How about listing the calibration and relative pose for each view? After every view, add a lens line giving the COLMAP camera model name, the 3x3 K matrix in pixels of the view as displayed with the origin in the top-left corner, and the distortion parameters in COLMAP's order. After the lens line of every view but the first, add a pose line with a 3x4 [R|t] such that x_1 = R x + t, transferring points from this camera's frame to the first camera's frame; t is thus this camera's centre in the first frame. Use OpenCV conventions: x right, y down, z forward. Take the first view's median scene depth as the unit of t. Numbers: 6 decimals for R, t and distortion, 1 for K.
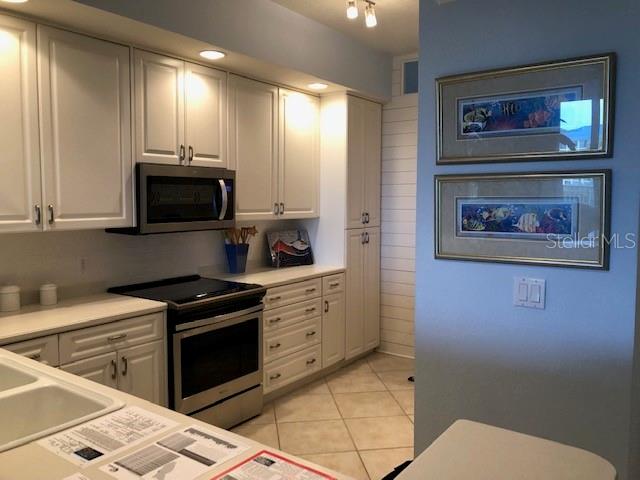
lens RADIAL K [[522.2, 0, 335.2], [0, 522.2, 227.9], [0, 0, 1]] dist [0.016886, -0.029791]
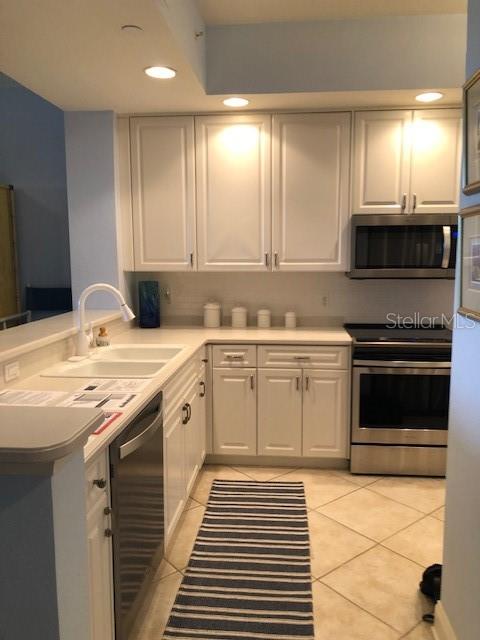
lens RADIAL K [[522.2, 0, 242.1], [0, 522.2, 321.0], [0, 0, 1]] dist [0.016886, -0.029791]
pose [[0.499507, 0.110197, -0.859272, 0.524303], [-0.044733, 0.993834, 0.101450, 0.000281], [0.865154, -0.012237, 0.501357, 0.227188]]
